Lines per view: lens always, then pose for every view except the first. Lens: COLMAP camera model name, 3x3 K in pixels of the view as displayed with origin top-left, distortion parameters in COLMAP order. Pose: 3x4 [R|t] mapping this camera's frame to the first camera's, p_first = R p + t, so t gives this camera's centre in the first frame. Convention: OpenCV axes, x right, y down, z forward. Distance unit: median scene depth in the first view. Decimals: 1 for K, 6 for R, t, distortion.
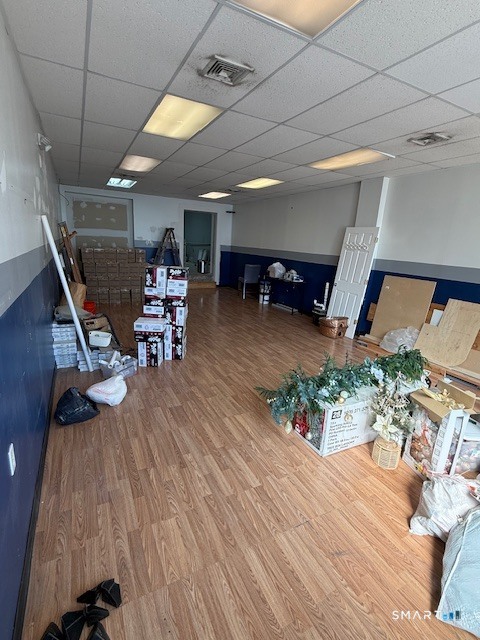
lens RADIAL K [[303.0, 0, 239.6], [0, 303.0, 315.8], [0, 0, 1]] dist [0.005553, 0.000585]
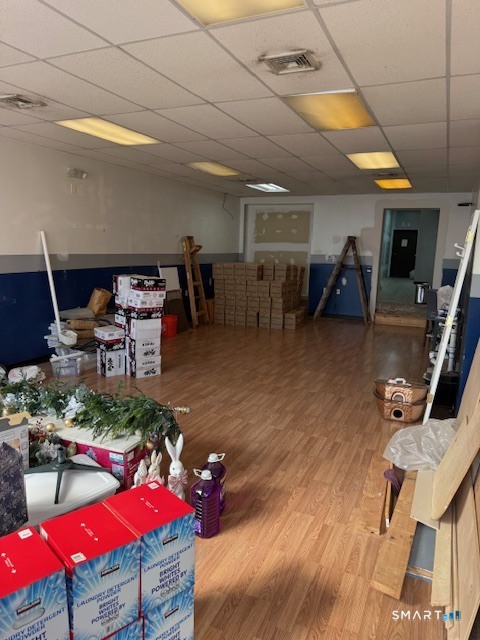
lens RADIAL K [[443.0, 0, 238.5], [0, 443.0, 322.9], [0, 0, 1]] dist [0.009009, -0.000793]
pose [[0.637773, 0.093195, -0.764565, 1.012792], [-0.172621, 0.984697, -0.023967, -0.038644], [0.750631, 0.147266, 0.644101, 0.358364]]
